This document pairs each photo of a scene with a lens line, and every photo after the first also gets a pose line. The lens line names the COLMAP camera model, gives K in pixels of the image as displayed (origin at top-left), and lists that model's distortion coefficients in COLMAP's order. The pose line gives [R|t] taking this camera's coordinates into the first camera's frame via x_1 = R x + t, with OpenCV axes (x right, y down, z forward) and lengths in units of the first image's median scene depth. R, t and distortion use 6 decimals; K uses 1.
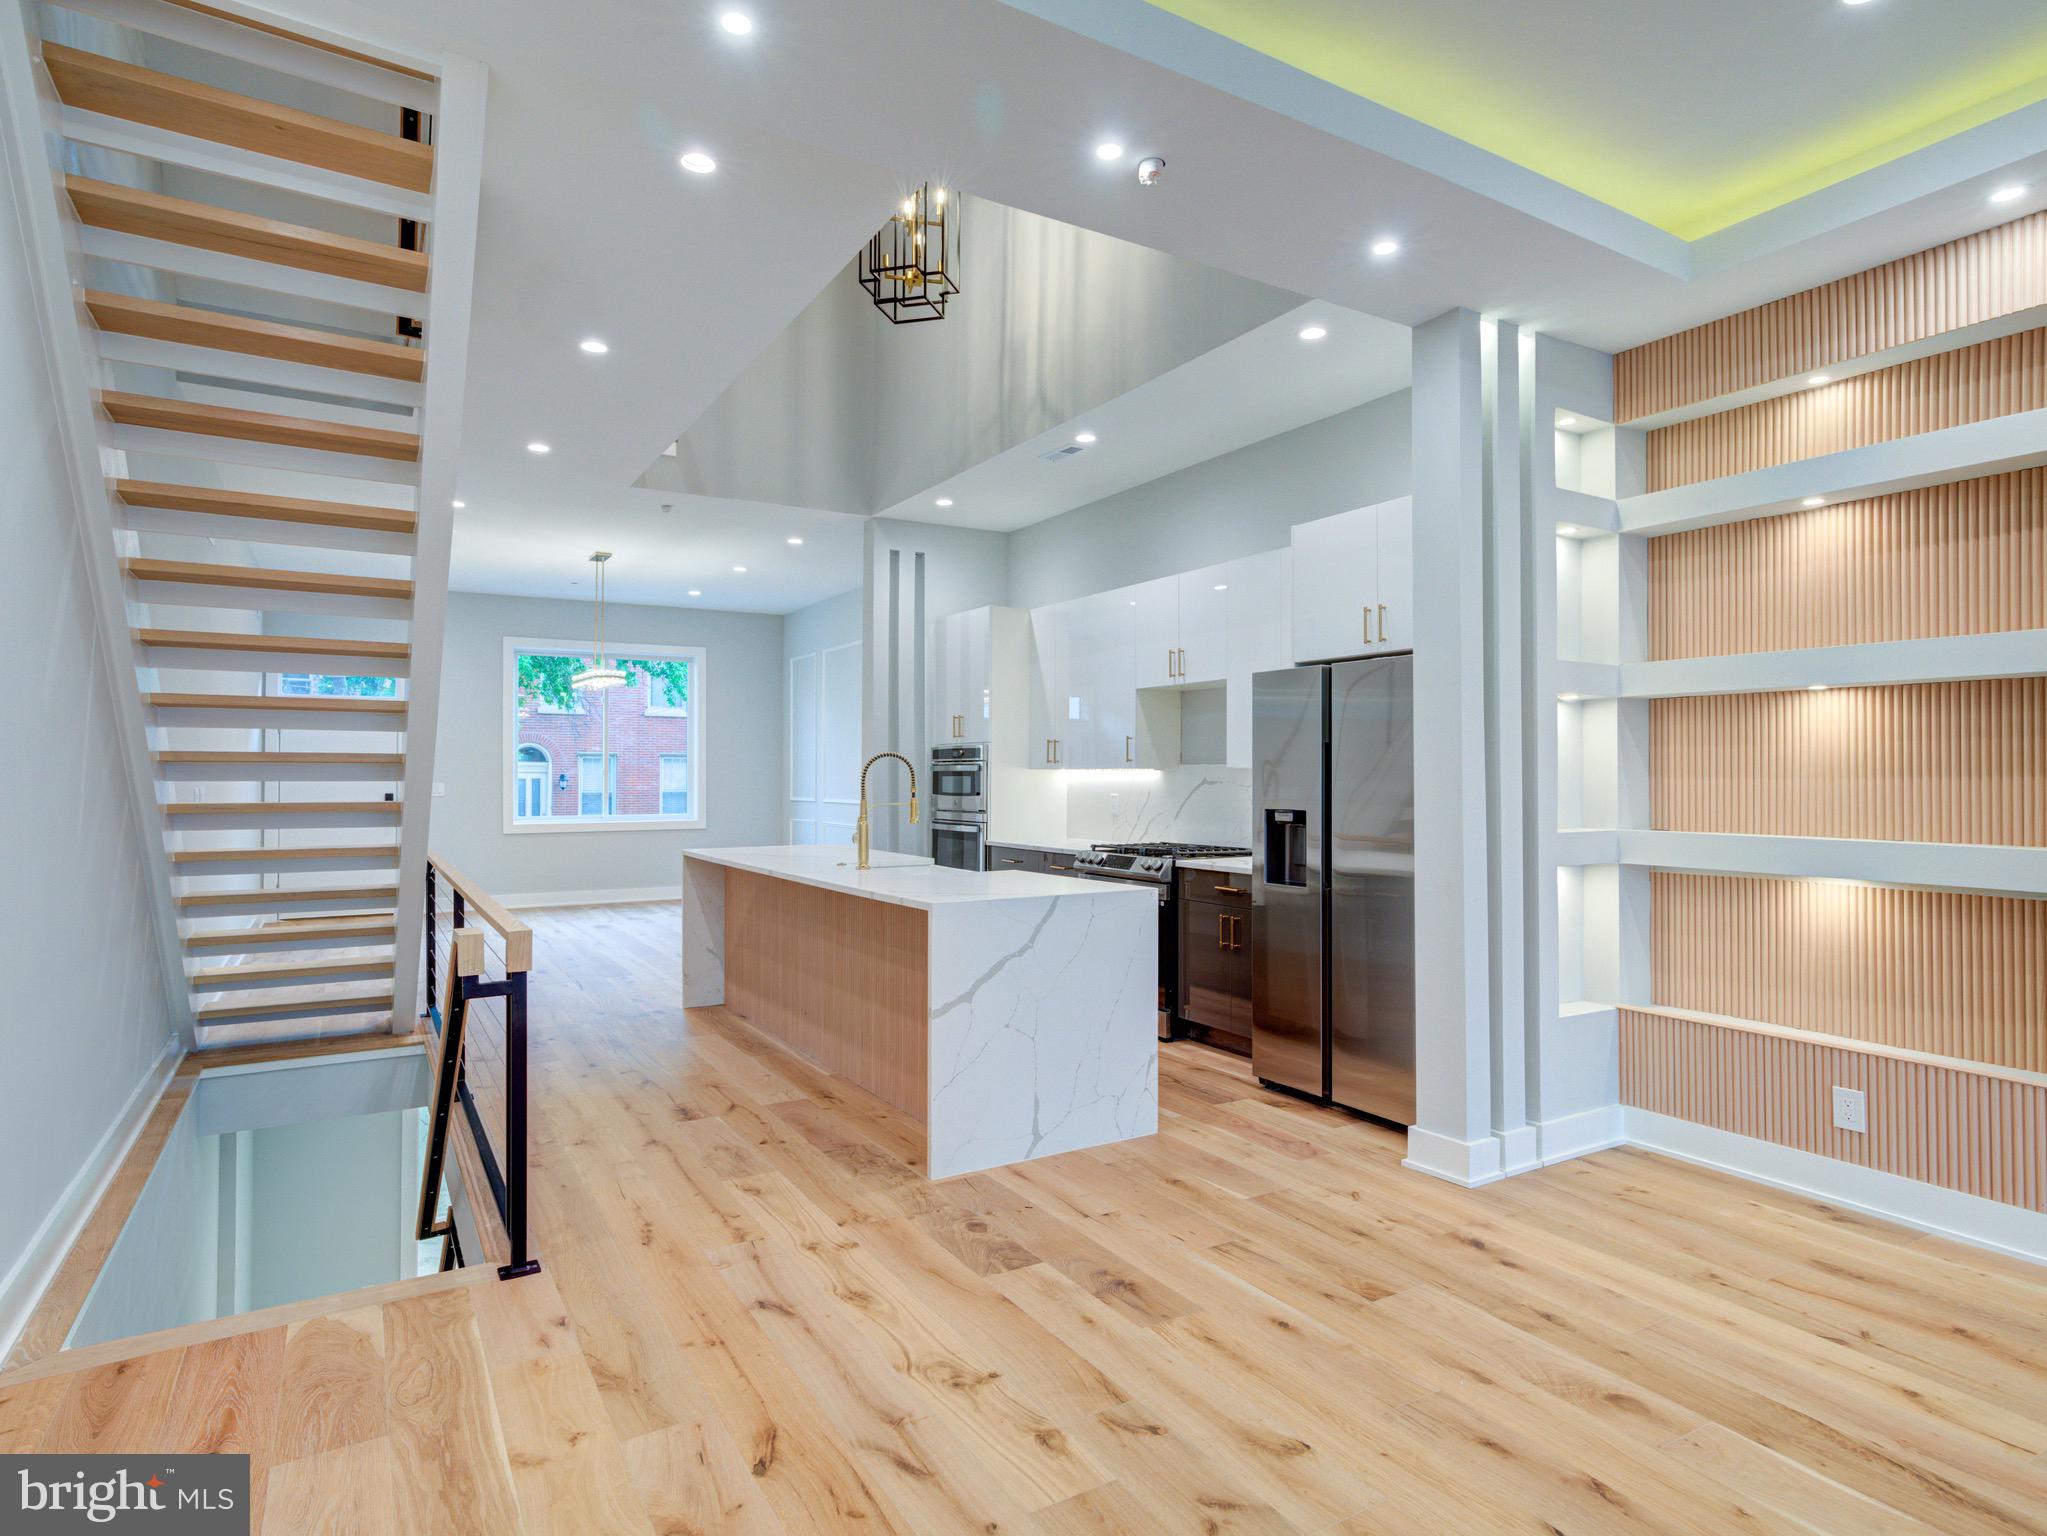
lens RADIAL K [[1130.6, 0, 1013.5], [0, 1130.6, 758.9], [0, 0, 1]] dist [-0.002342, 0.013407]
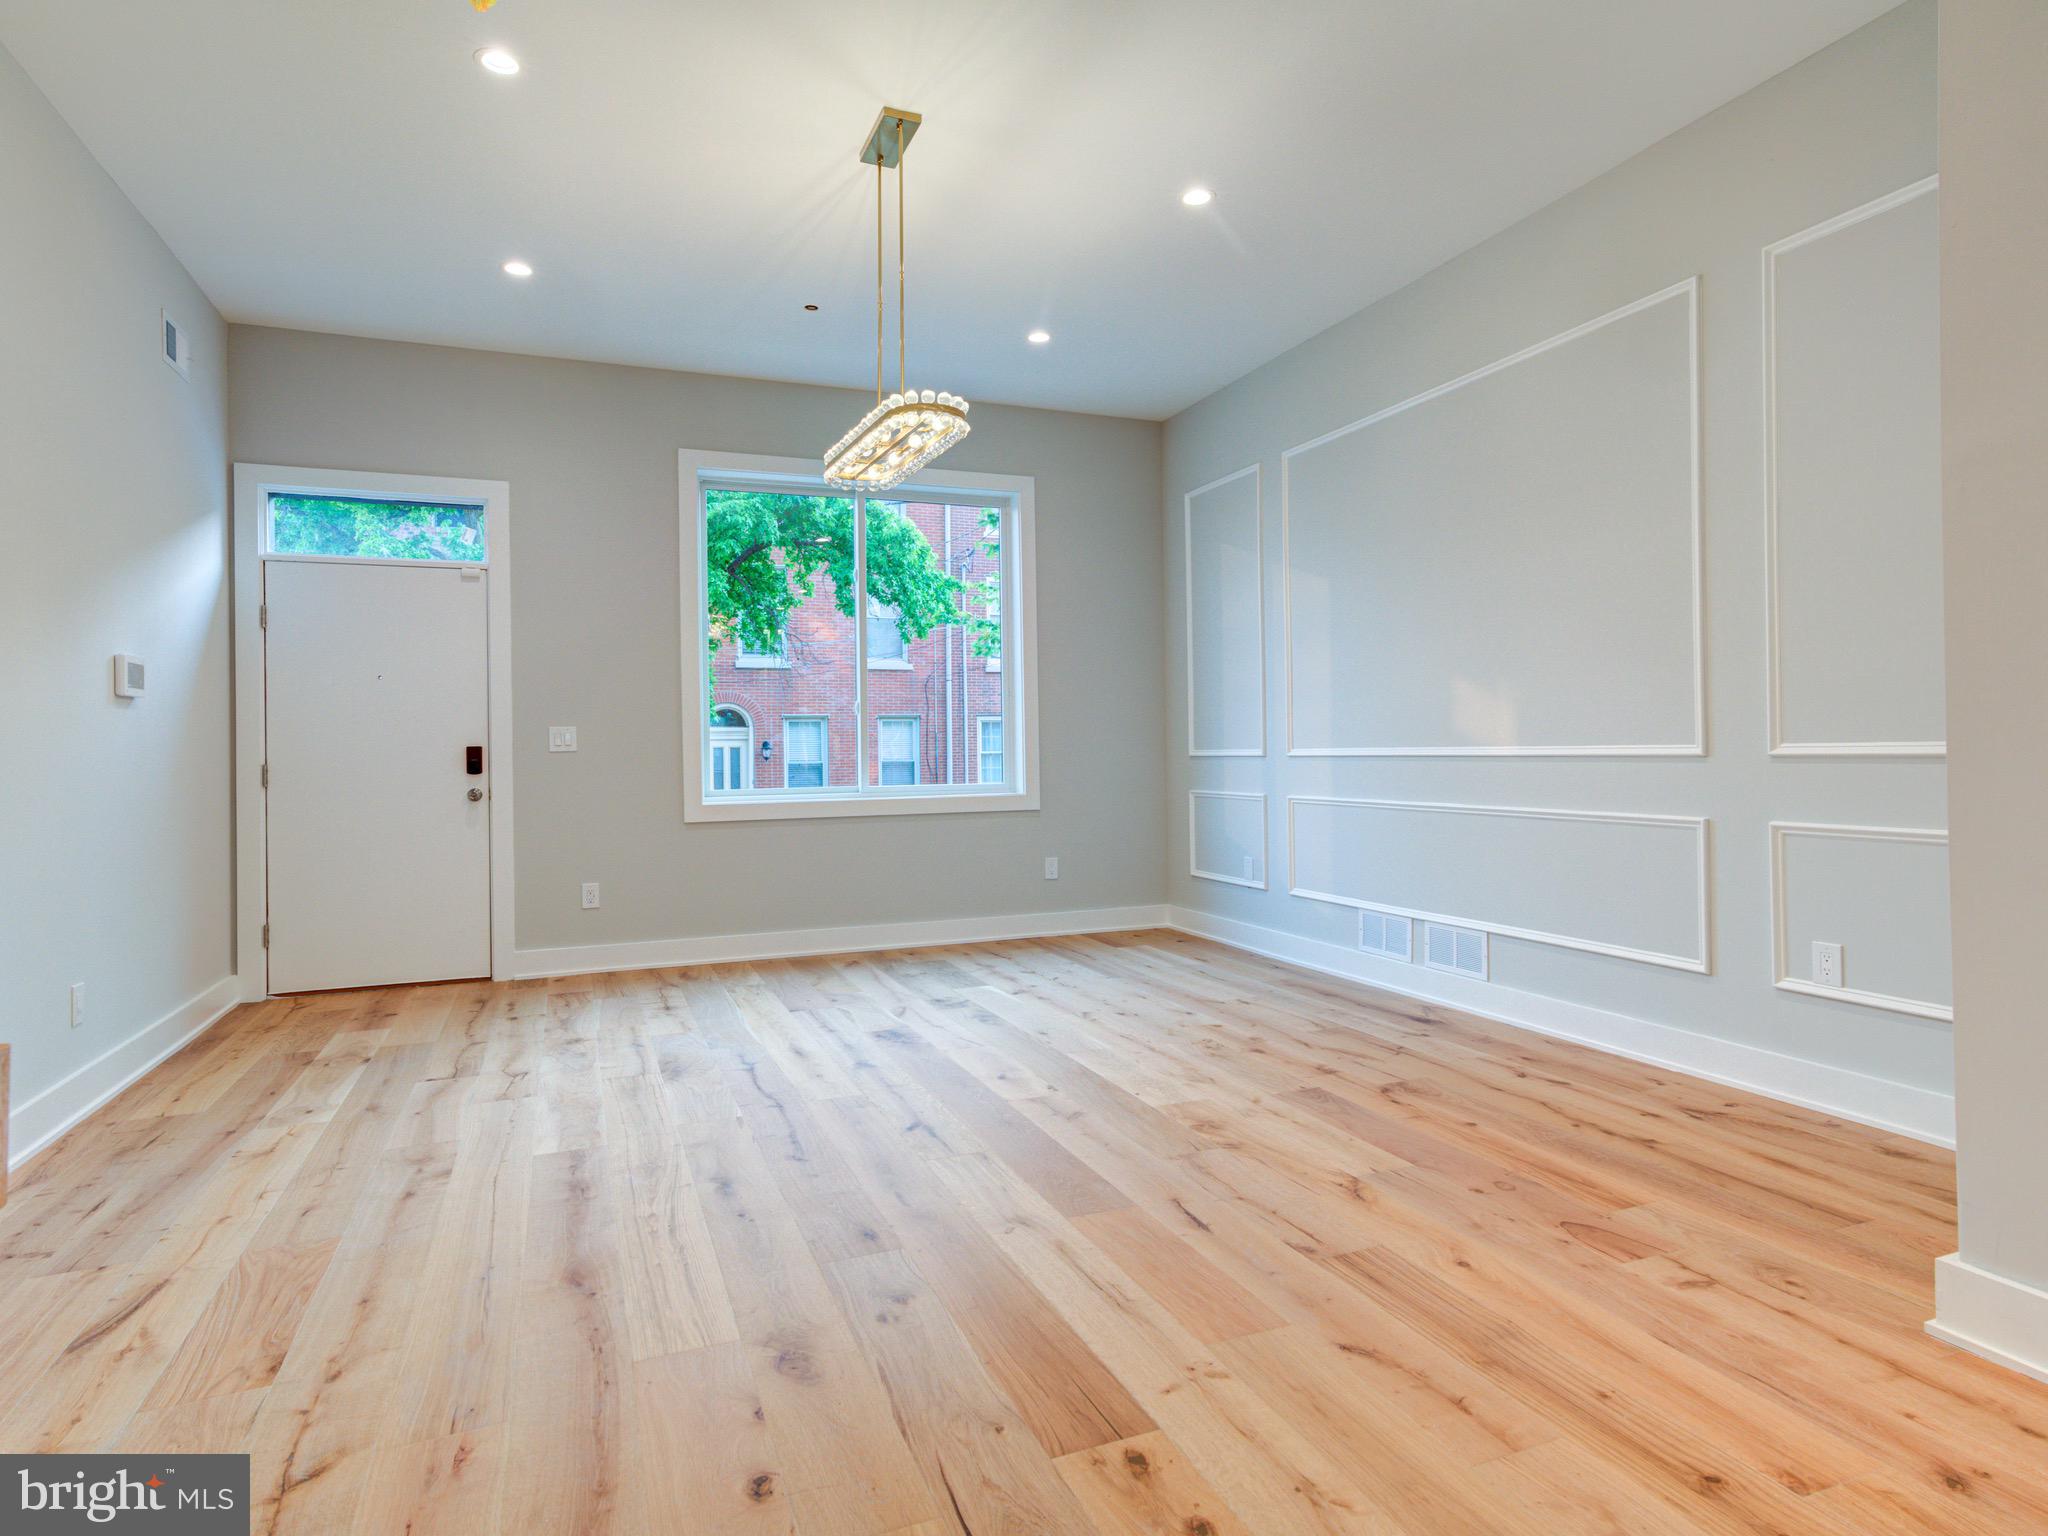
lens RADIAL K [[1131.1, 0, 1014.0], [0, 1131.1, 758.9], [0, 0, 1]] dist [-0.002342, 0.013407]
pose [[0.987833, -0.009402, -0.155231, -0.373607], [0.012789, 0.999701, 0.020837, 0.048184], [0.154989, -0.022569, 0.987658, 0.864596]]
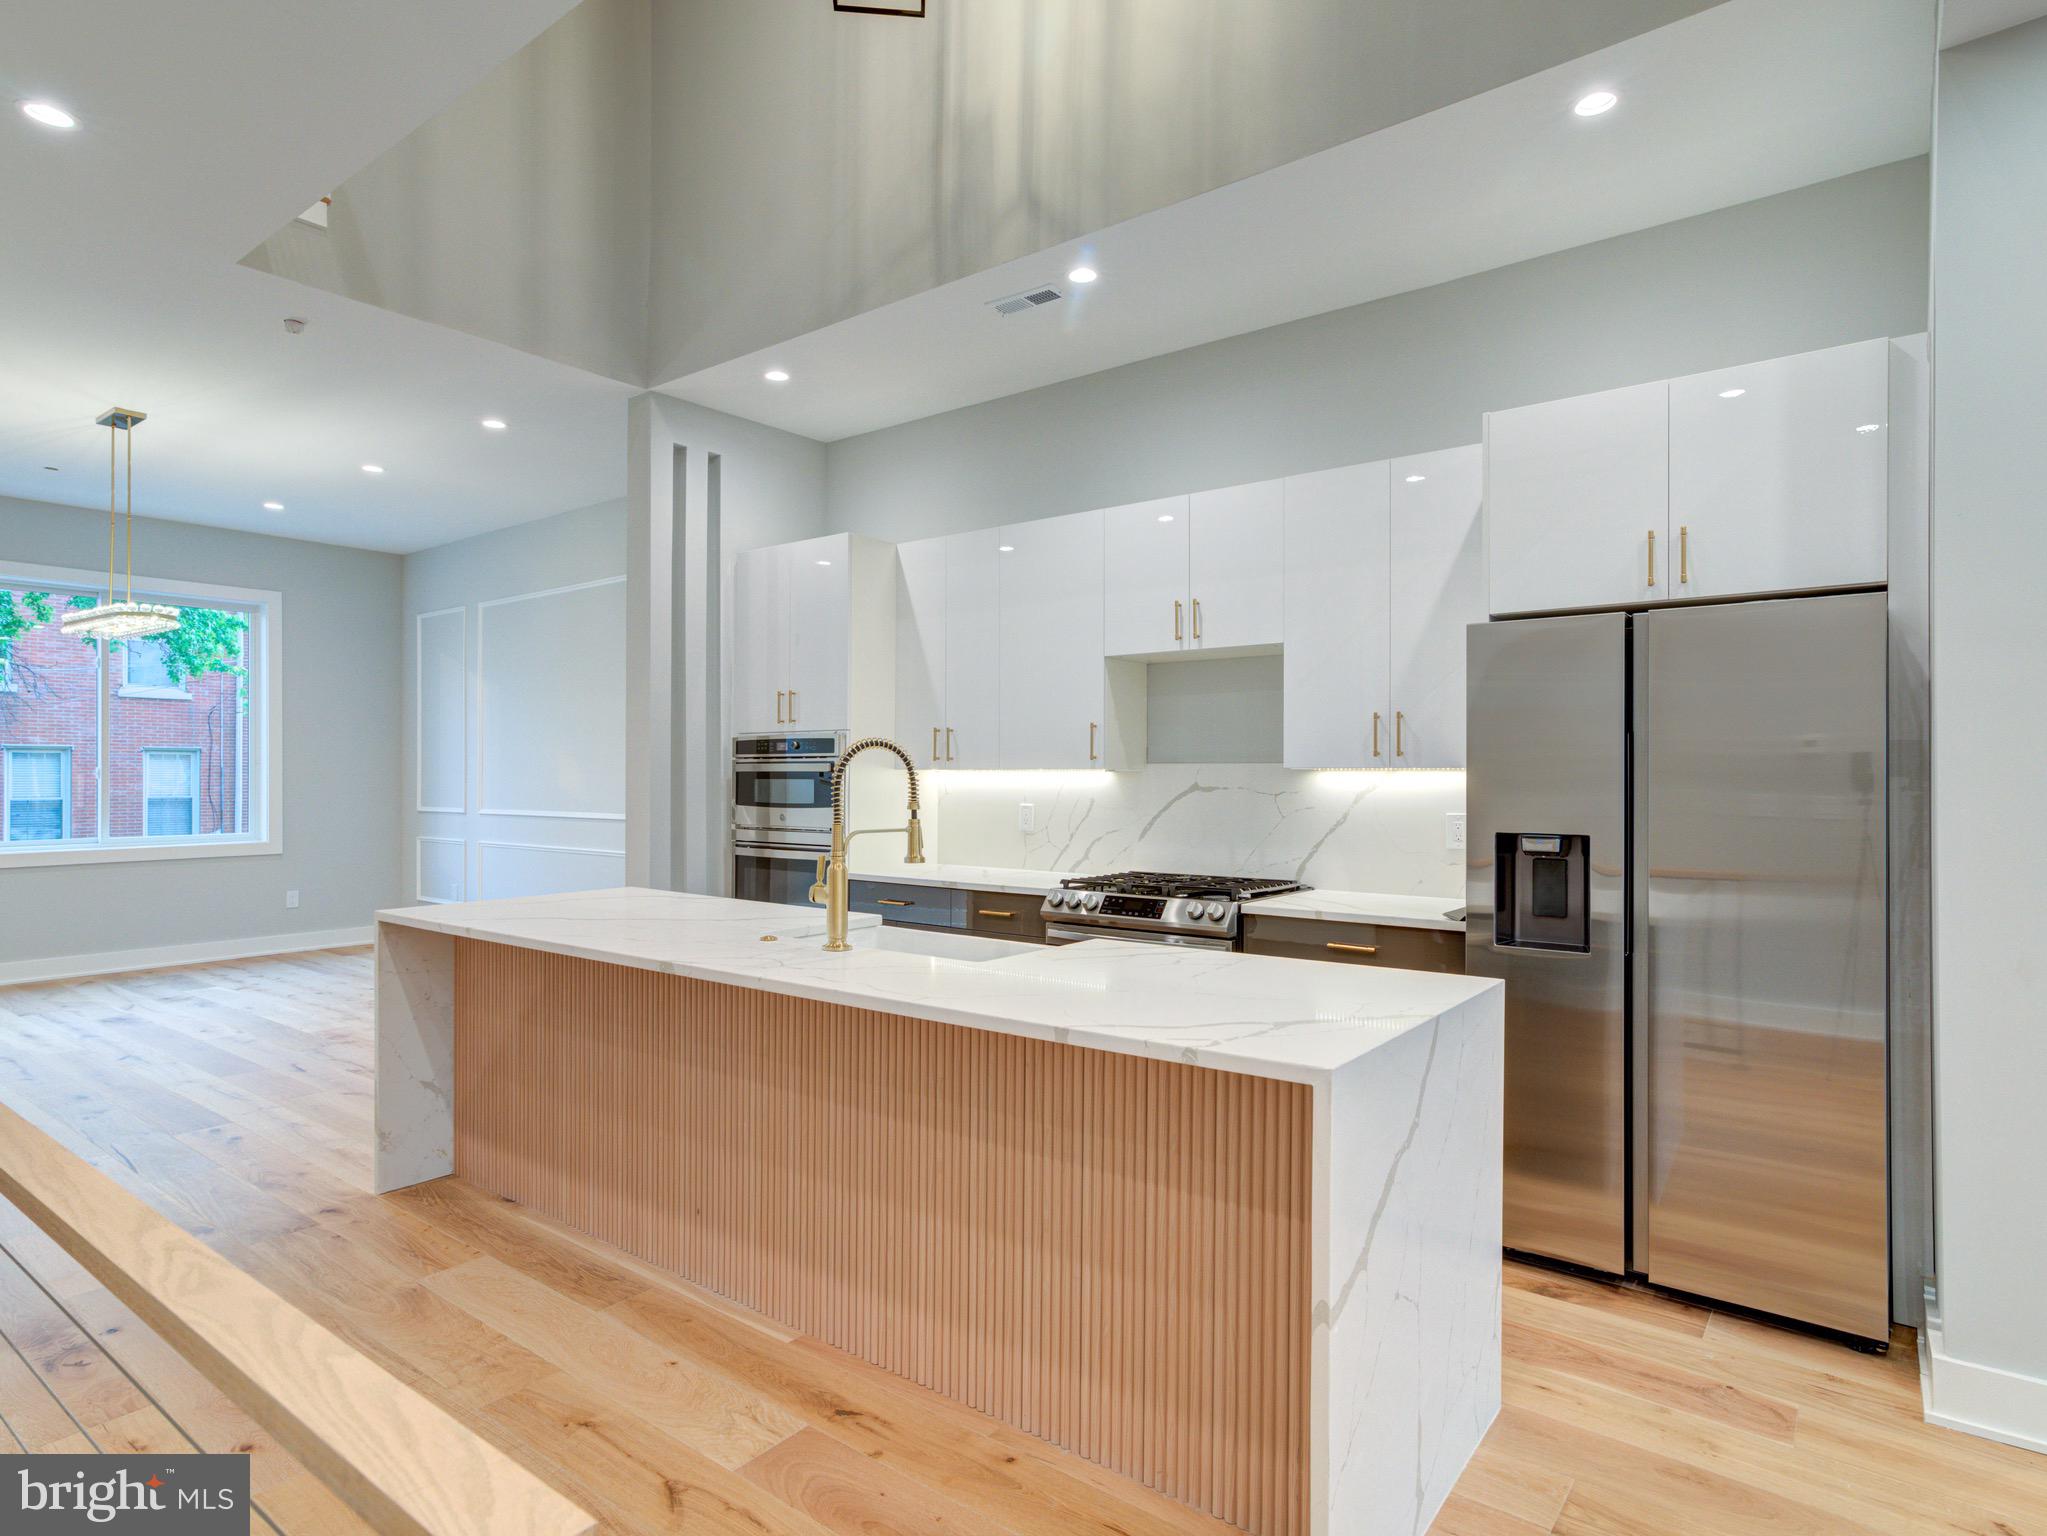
lens RADIAL K [[1128.8, 0, 1018.3], [0, 1128.8, 773.4], [0, 0, 1]] dist [0.001461, 0.013634]
pose [[0.930858, 0.002480, 0.365373, -0.198559], [-0.006848, 0.999920, 0.010660, 0.003925], [-0.365317, -0.012425, 0.930800, 0.357839]]
